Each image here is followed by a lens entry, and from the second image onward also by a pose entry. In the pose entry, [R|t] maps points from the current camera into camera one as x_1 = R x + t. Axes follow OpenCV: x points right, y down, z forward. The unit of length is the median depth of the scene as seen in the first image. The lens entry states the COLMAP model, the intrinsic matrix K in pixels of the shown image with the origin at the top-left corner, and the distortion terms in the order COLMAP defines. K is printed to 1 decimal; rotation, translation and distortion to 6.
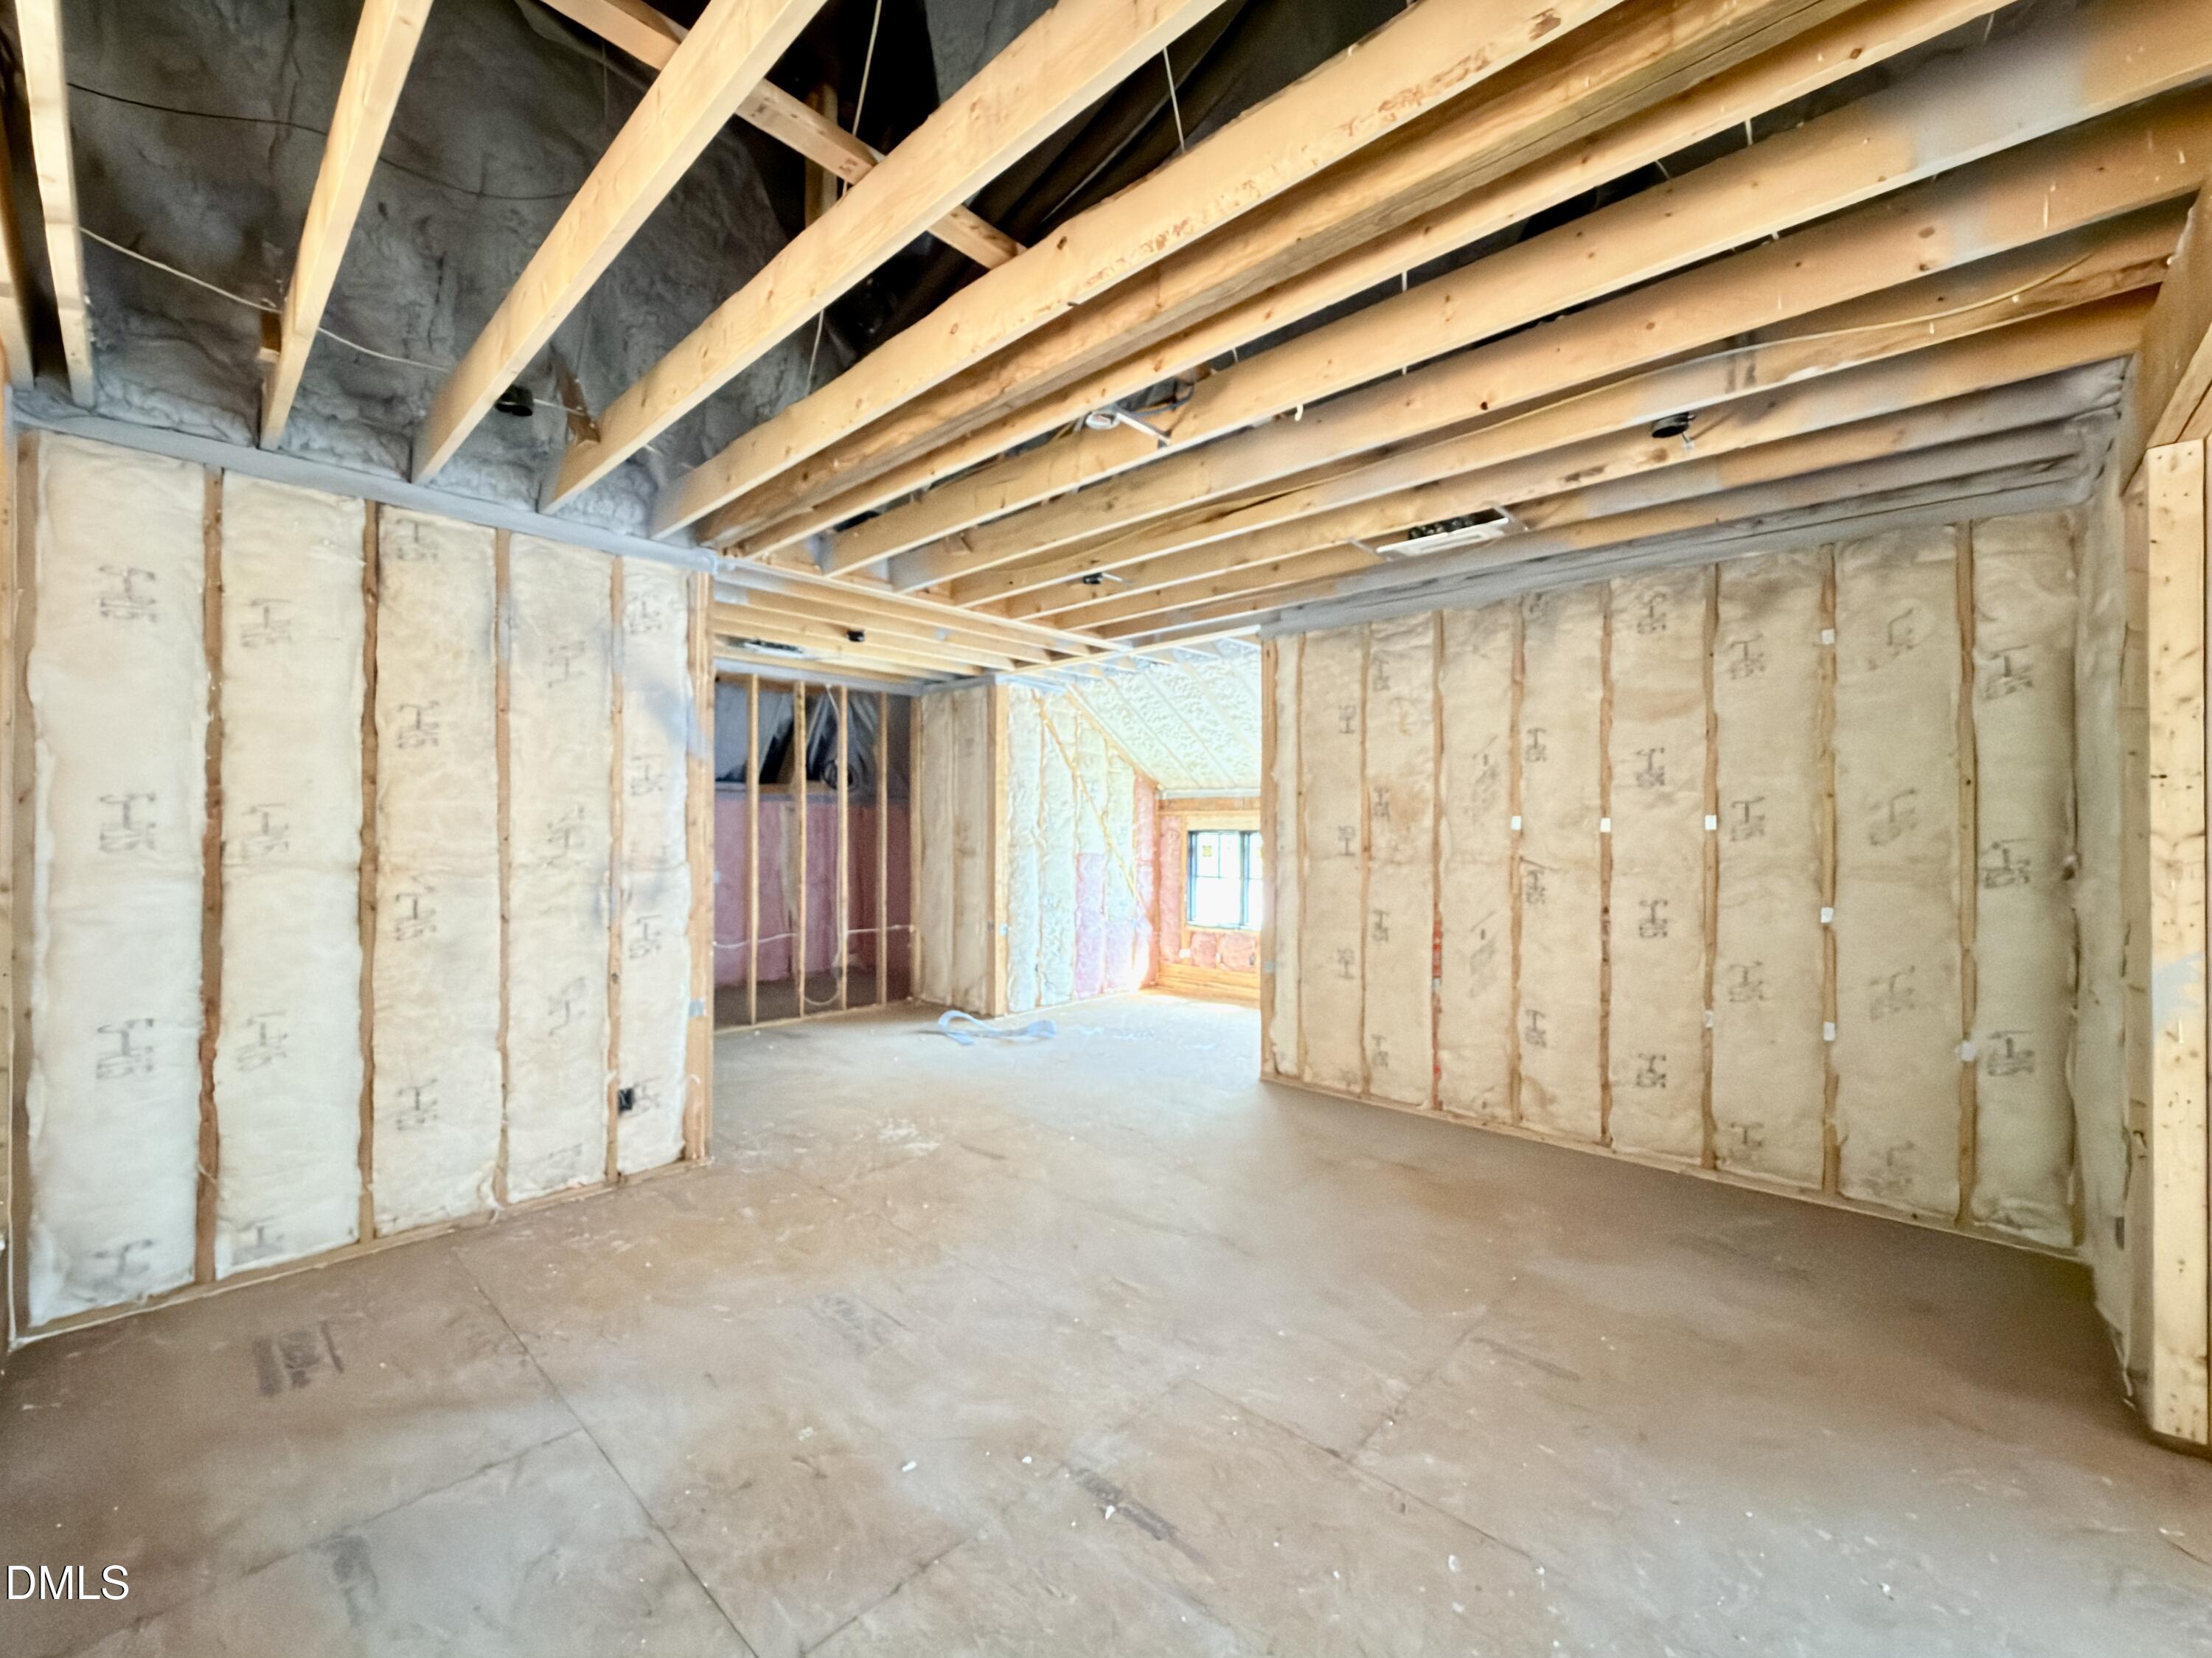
lens RADIAL K [[890.3, 0, 1108.3], [0, 890.3, 828.5], [0, 0, 1]] dist [0.002943, -0.000411]
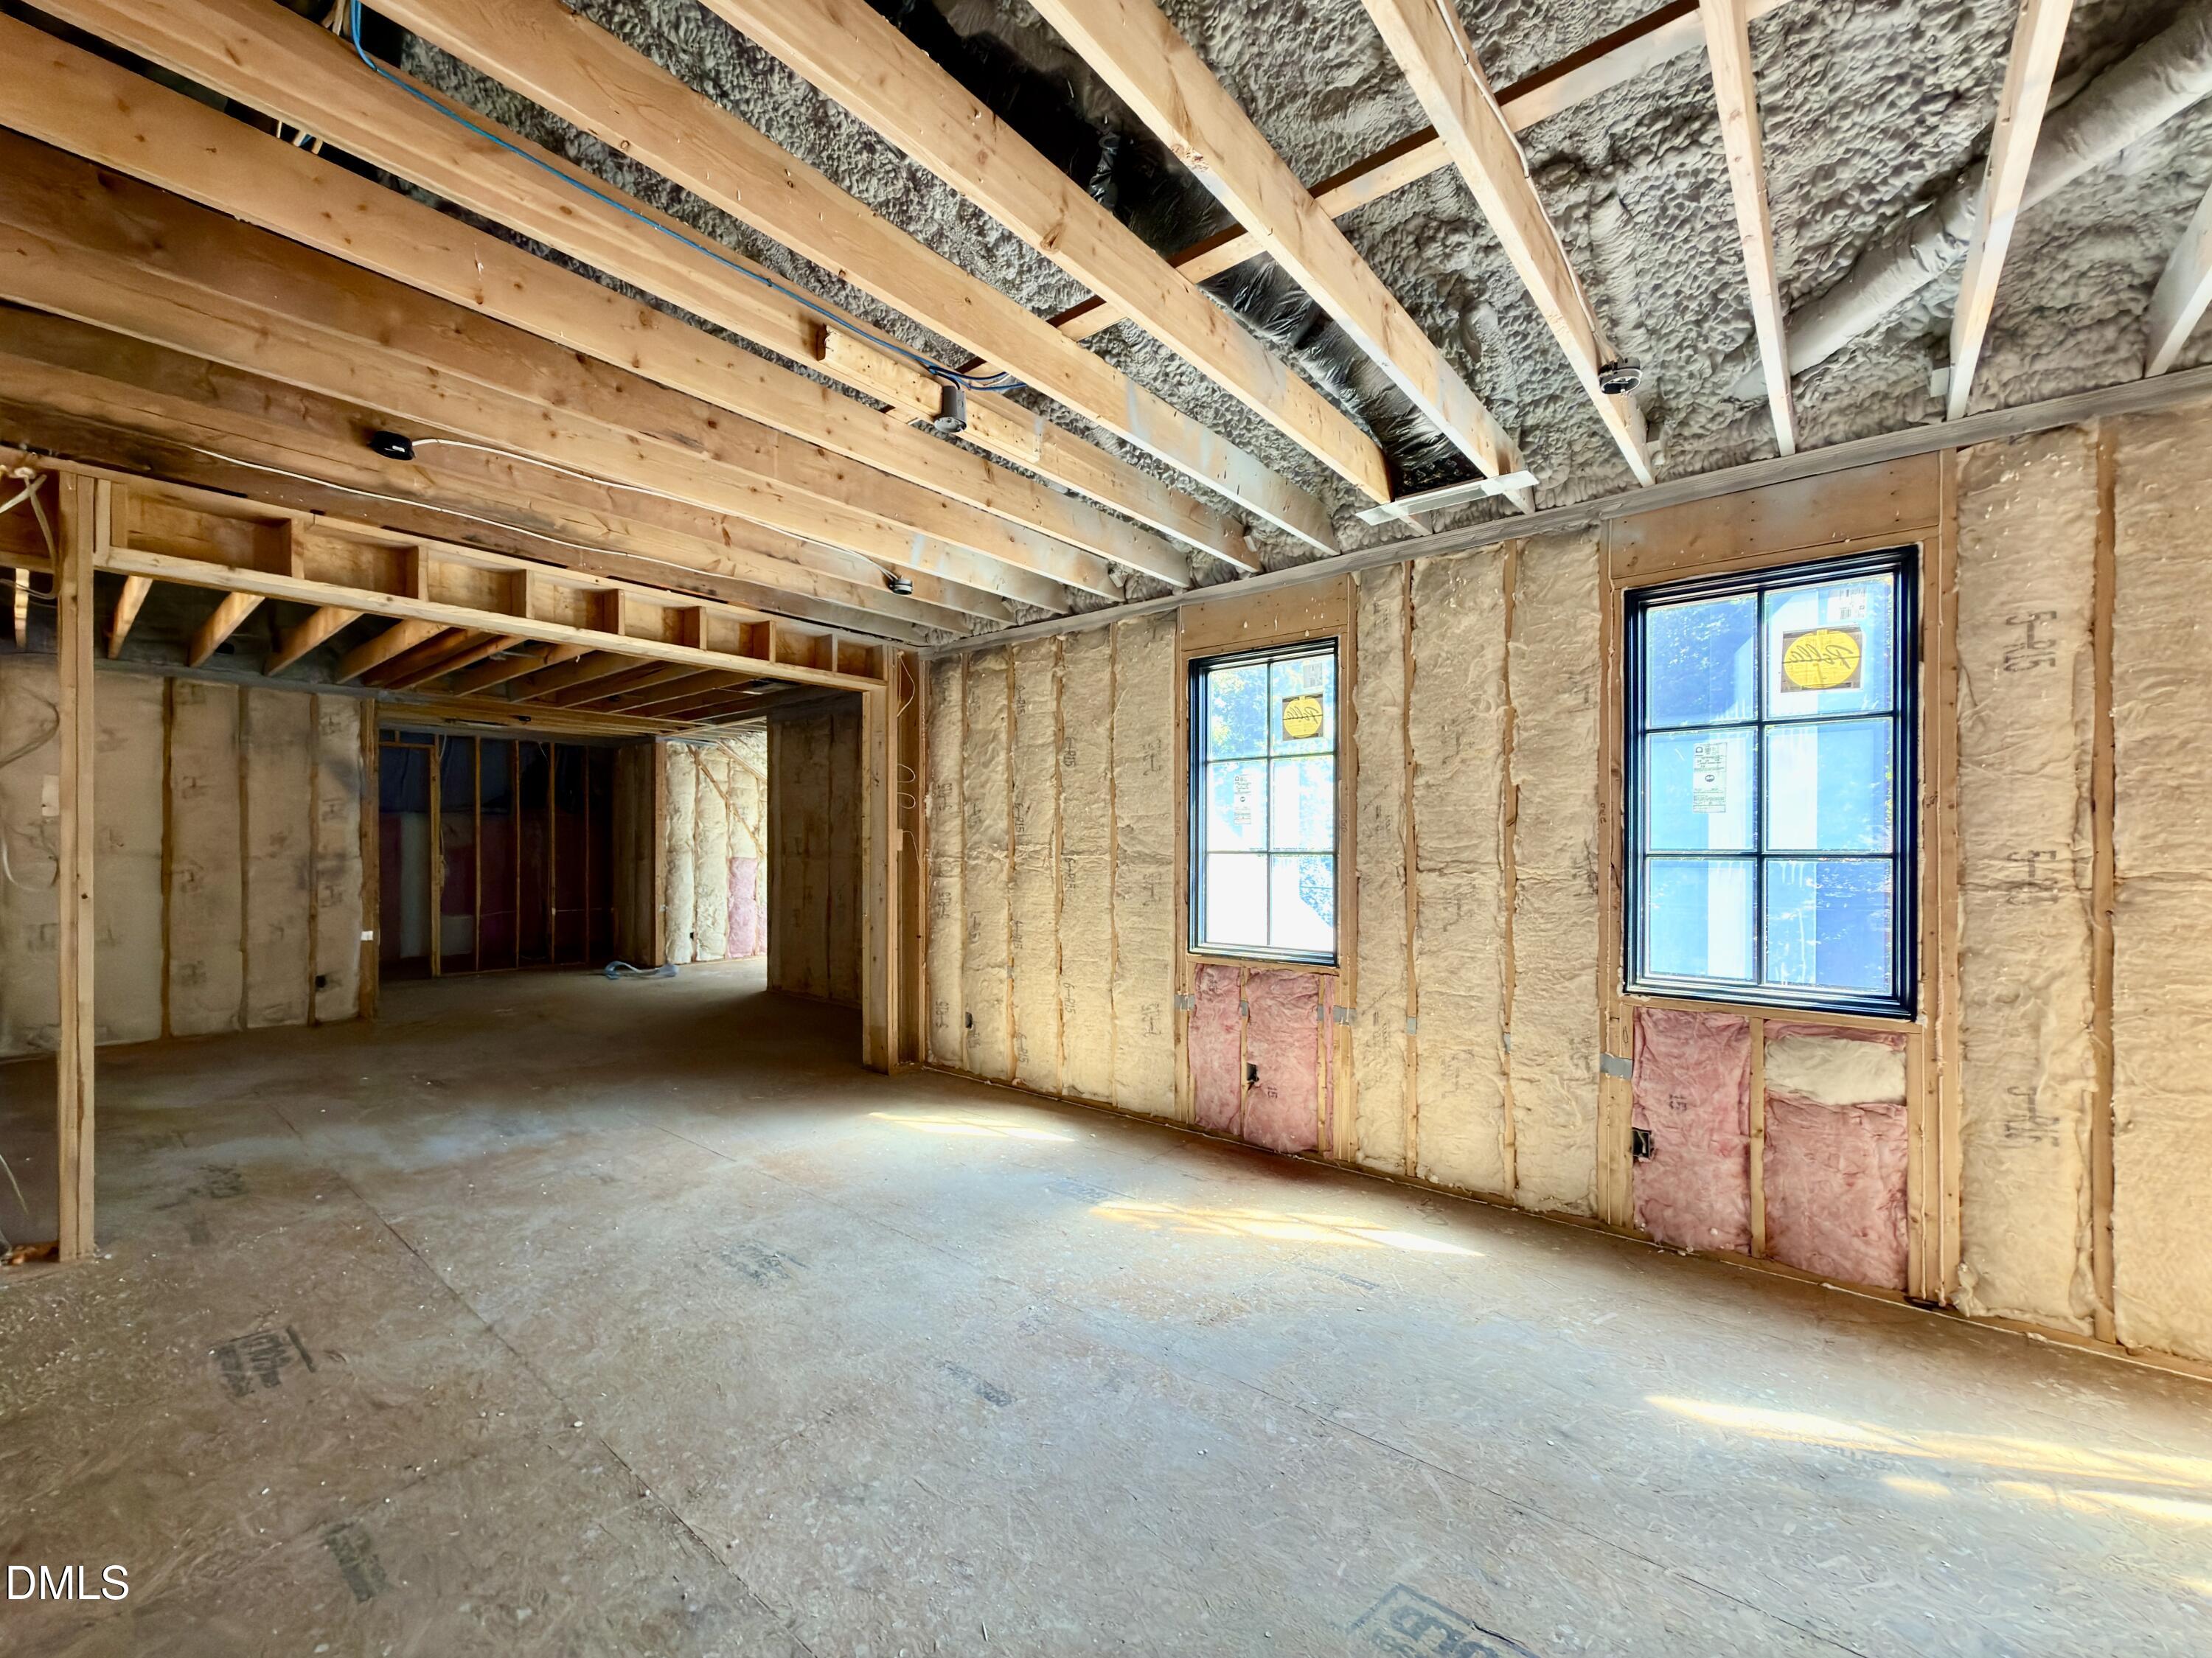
lens RADIAL K [[890.3, 0, 1113.6], [0, 890.3, 845.7], [0, 0, 1]] dist [0.002943, -0.000411]
pose [[0.997918, -0.000152, 0.064496, 0.882594], [0.000032, 0.999998, 0.001855, 0.010981], [-0.064496, -0.001849, 0.997916, -0.865436]]
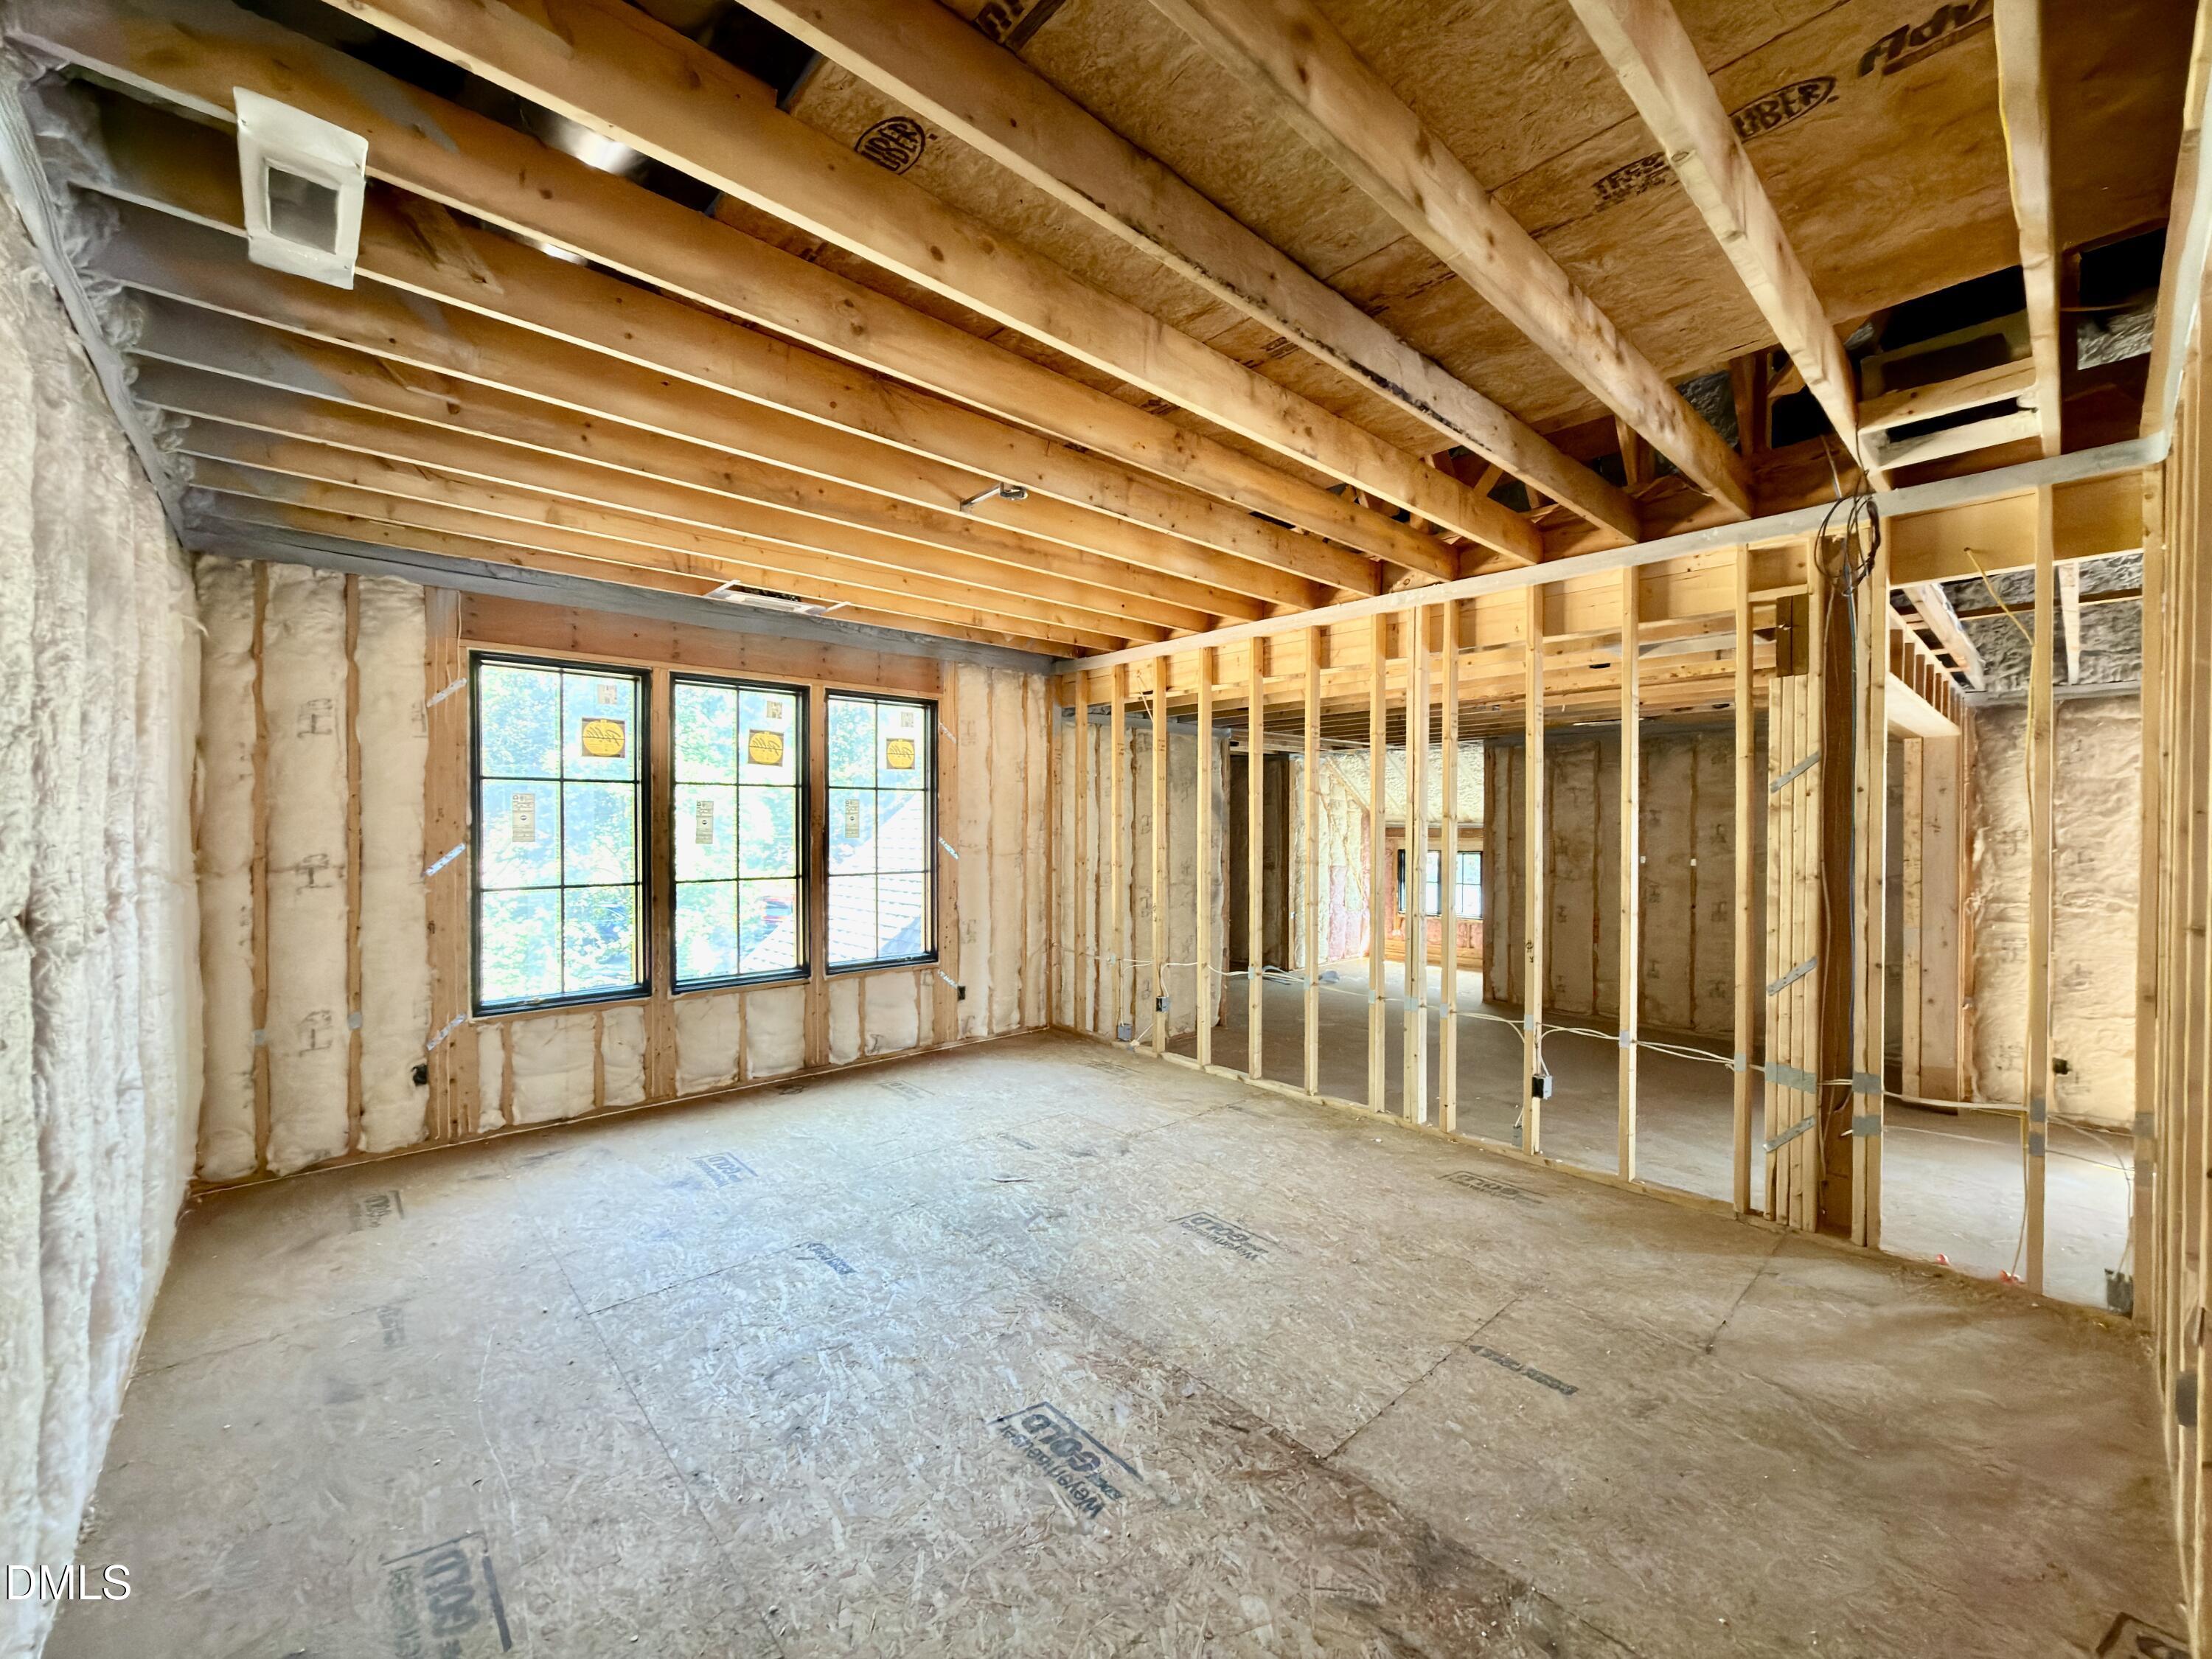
lens RADIAL K [[890.4, 0, 1100.3], [0, 890.4, 824.6], [0, 0, 1]] dist [0.002943, -0.000411]
pose [[0.996899, 0.000025, -0.078688, -0.552675], [0.000704, 0.999957, 0.009232, -0.102214], [0.078685, -0.009259, 0.996857, -0.993102]]
